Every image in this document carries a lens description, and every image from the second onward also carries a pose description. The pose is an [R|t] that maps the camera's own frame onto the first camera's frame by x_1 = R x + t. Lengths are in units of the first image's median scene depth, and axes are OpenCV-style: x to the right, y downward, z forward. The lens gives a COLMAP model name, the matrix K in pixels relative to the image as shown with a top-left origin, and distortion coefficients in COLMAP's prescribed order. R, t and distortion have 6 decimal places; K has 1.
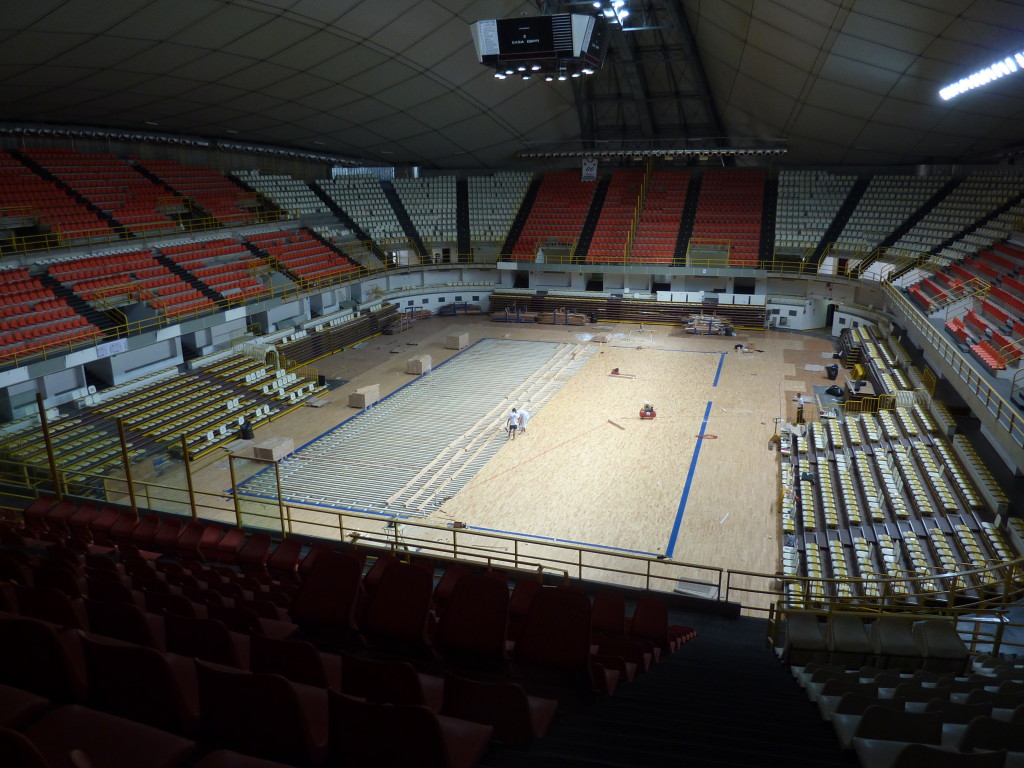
lens RADIAL K [[755.5, 0, 512.0], [0, 755.5, 384.0], [0, 0, 1]] dist [-0.006631, -0.008475]
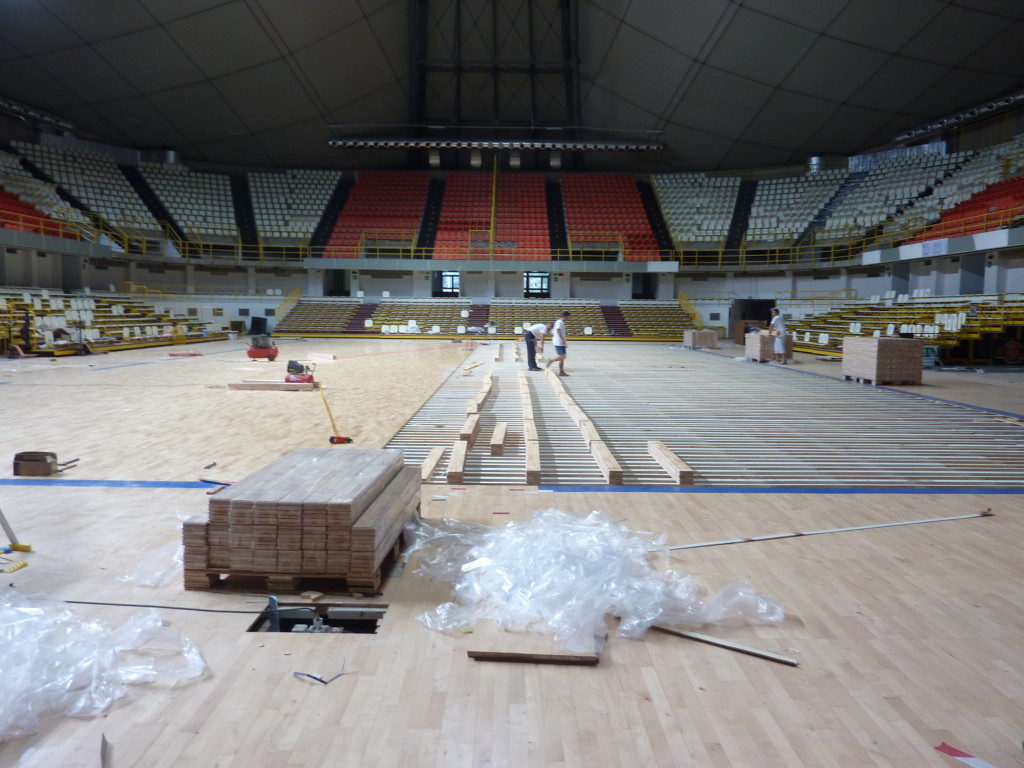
lens RADIAL K [[757.3, 0, 512.0], [0, 757.3, 384.0], [0, 0, 1]] dist [-0.009699, -0.031979]
pose [[0.948612, -0.009159, 0.316310, -0.060664], [0.067667, 0.982331, -0.174488, 0.085825], [-0.309124, 0.186925, 0.932471, 0.337336]]
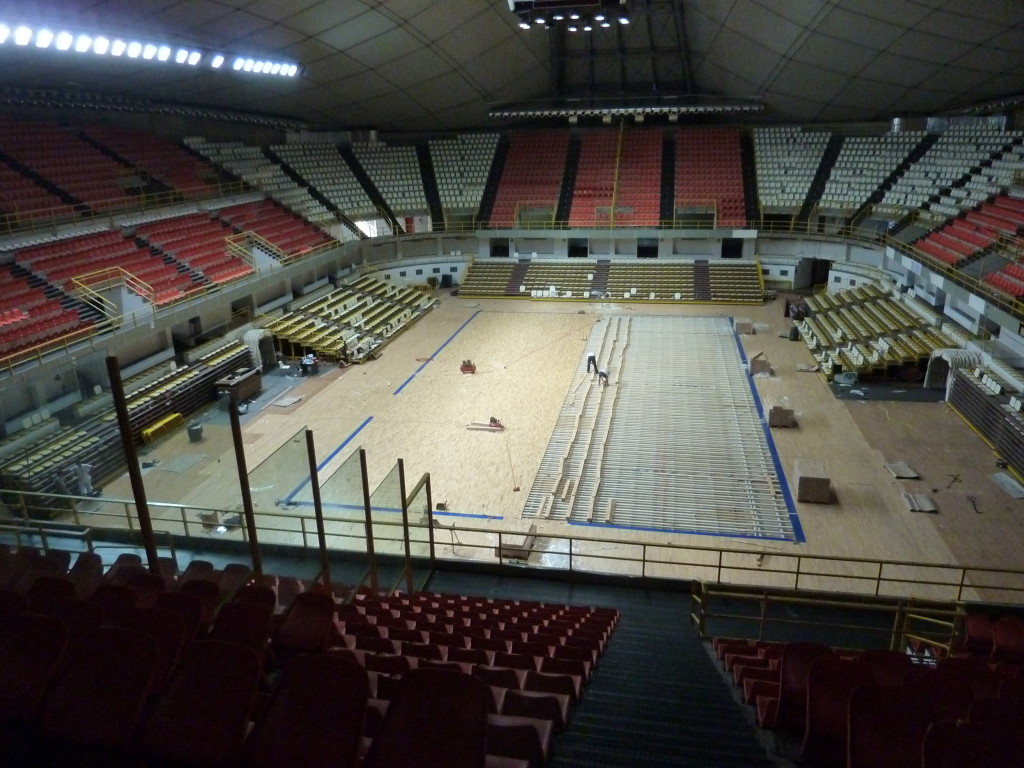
lens RADIAL K [[757.3, 0, 512.0], [0, 757.3, 384.0], [0, 0, 1]] dist [-0.009699, -0.031979]
pose [[0.992284, -0.053277, 0.111954, -0.094486], [0.048288, 0.997736, 0.046810, -0.011379], [-0.114195, -0.041042, 0.992610, 0.046294]]
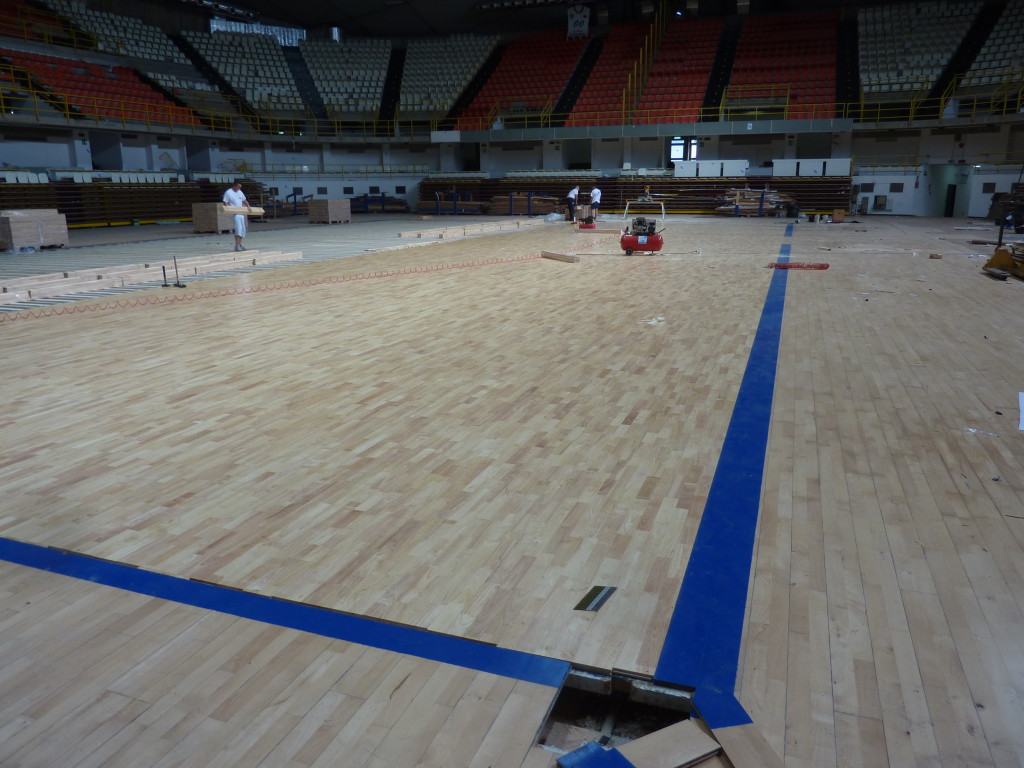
lens RADIAL K [[769.0, 0, 505.0], [0, 769.0, 378.9], [0, 0, 1]] dist [-0.044118, 0.035456]
pose [[0.999351, 0.007876, -0.035146, 0.072921], [-0.008848, 0.999580, -0.027590, 0.075263], [0.034914, 0.027884, 0.999001, 0.352244]]
